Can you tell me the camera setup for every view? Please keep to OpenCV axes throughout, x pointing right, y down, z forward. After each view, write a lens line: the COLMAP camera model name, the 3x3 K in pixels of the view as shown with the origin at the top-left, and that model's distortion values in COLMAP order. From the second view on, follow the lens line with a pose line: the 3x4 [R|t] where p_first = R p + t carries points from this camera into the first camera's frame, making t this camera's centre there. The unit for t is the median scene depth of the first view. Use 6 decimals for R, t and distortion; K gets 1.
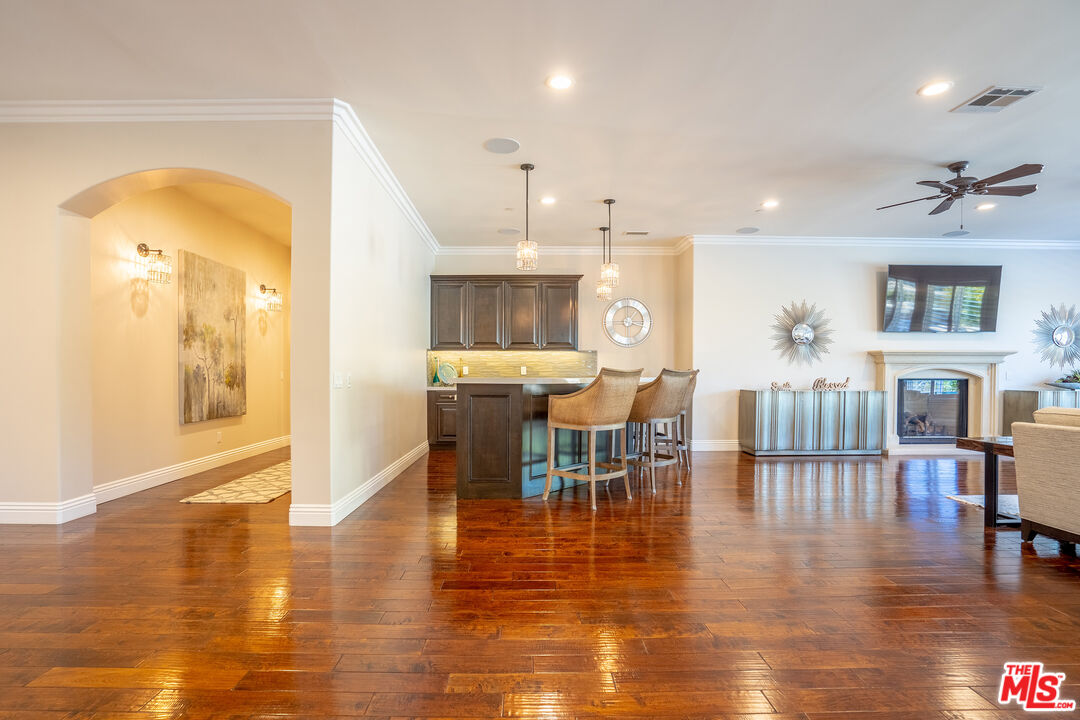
lens RADIAL K [[510.9, 0, 530.4], [0, 510.9, 367.9], [0, 0, 1]] dist [-0.059875, 0.023803]
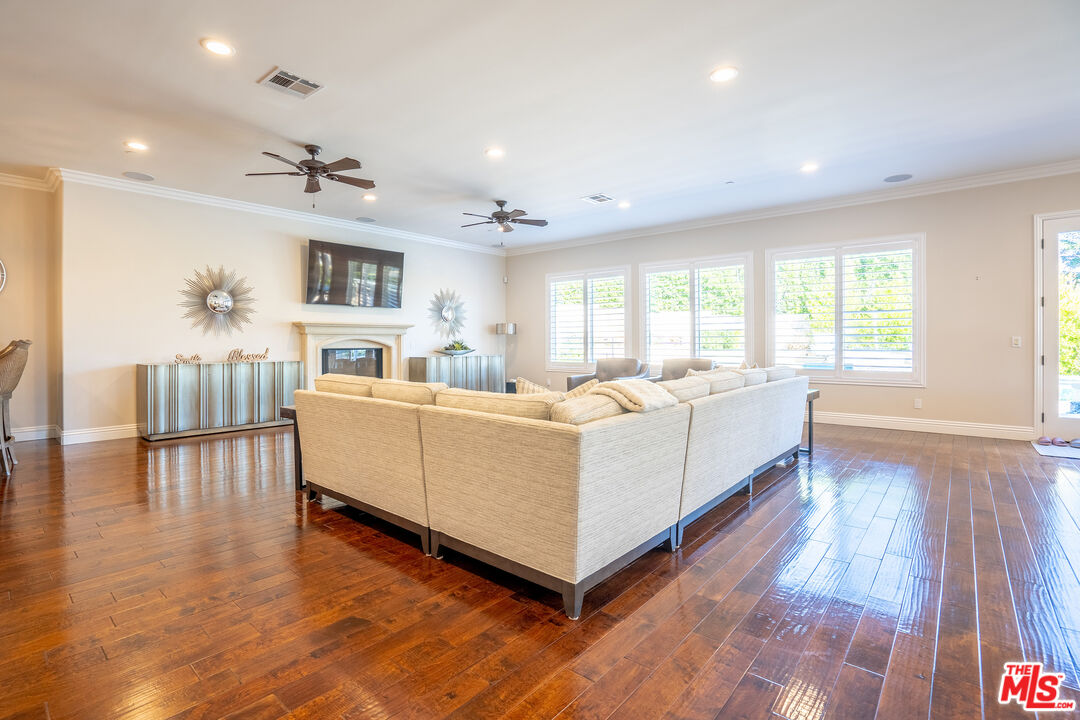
lens RADIAL K [[504.6, 0, 539.0], [0, 504.6, 343.2], [0, 0, 1]] dist [-0.034564, 0.000246]
pose [[0.655975, -0.007166, 0.754749, 0.245886], [-0.001645, 0.999939, 0.010924, -0.002423], [-0.754781, -0.008407, 0.655923, -0.047948]]
